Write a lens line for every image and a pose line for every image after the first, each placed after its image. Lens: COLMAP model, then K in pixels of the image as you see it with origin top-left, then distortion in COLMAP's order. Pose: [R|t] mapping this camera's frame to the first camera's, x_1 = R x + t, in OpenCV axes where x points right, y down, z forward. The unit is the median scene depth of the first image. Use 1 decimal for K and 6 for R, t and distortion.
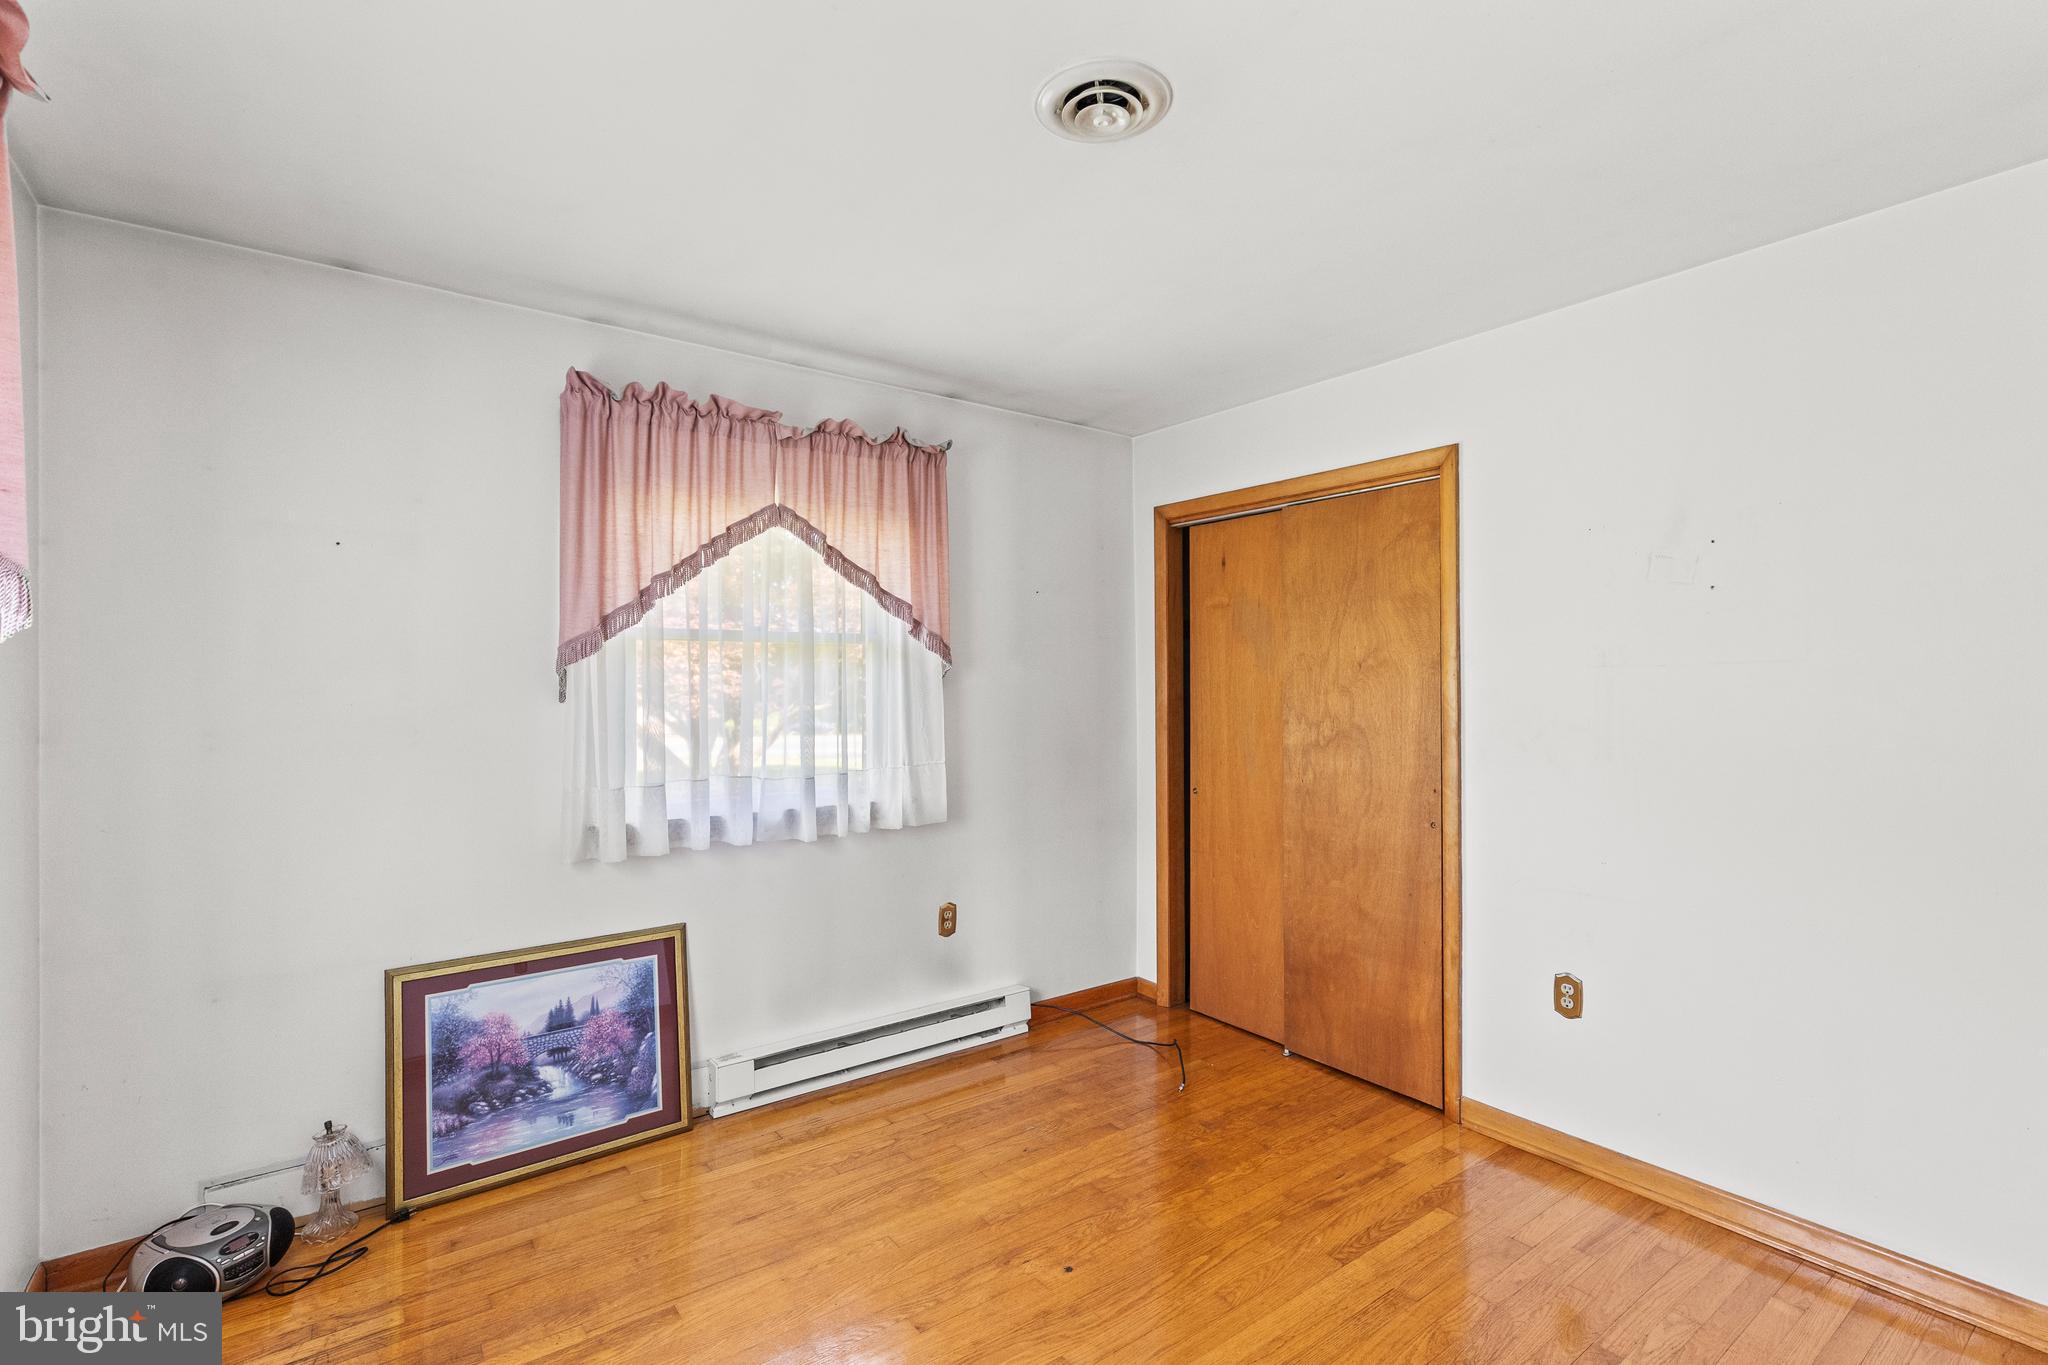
lens RADIAL K [[936.5, 0, 1014.7], [0, 936.5, 687.5], [0, 0, 1]] dist [0.003285, 0.000374]
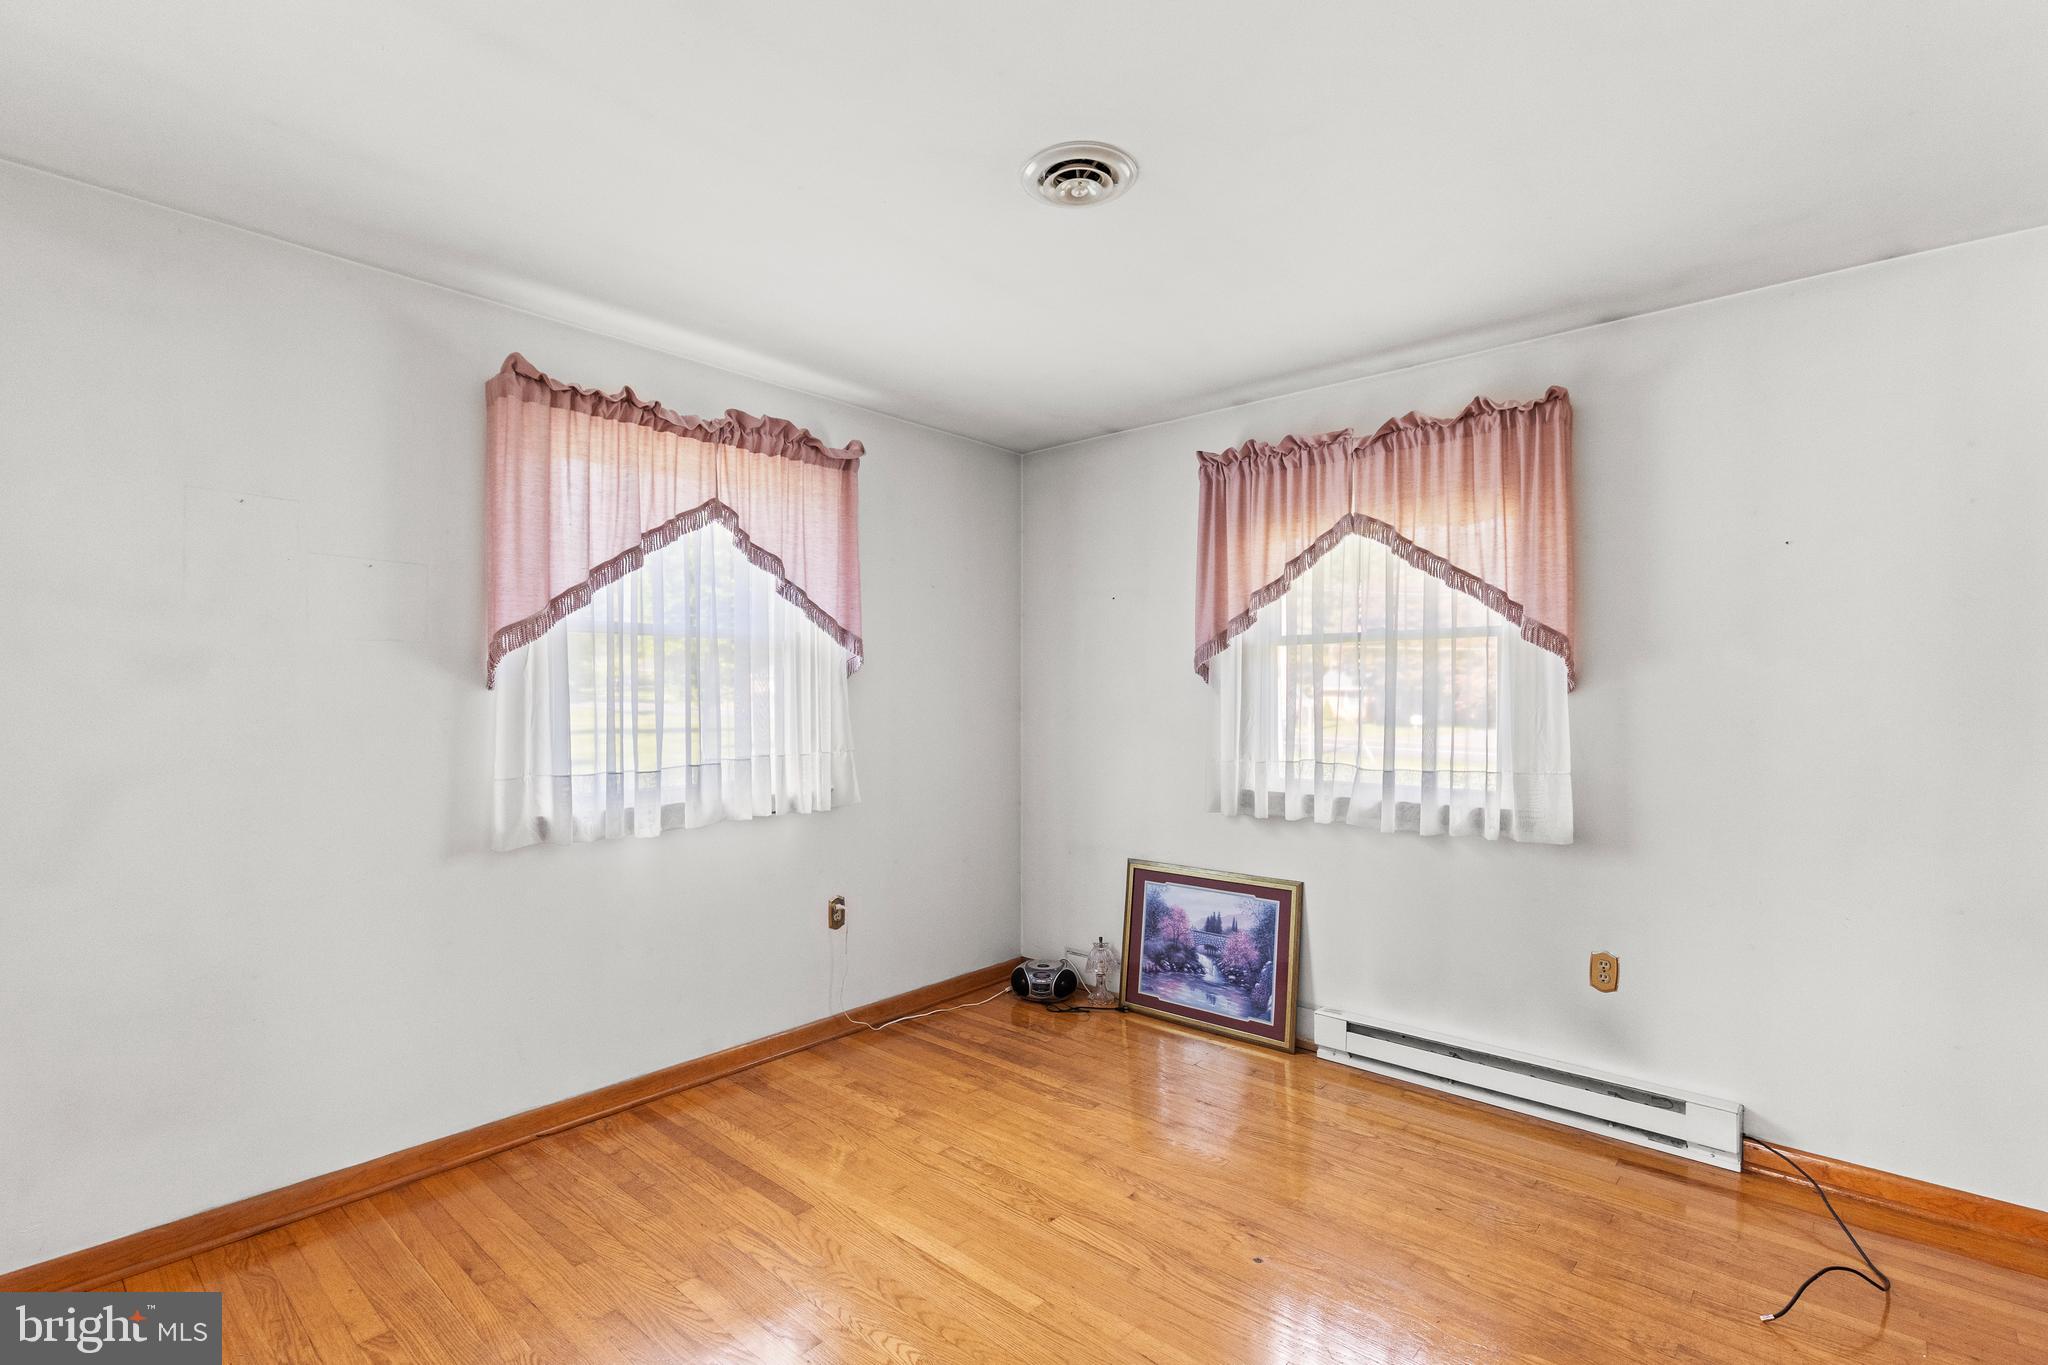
lens RADIAL K [[936.5, 0, 1014.7], [0, 936.5, 687.5], [0, 0, 1]] dist [0.003285, 0.000374]
pose [[0.204297, 0.004109, -0.978900, 0.768612], [0.002053, 0.999987, 0.004626, -0.001080], [0.978907, -0.002955, 0.204286, 0.421940]]
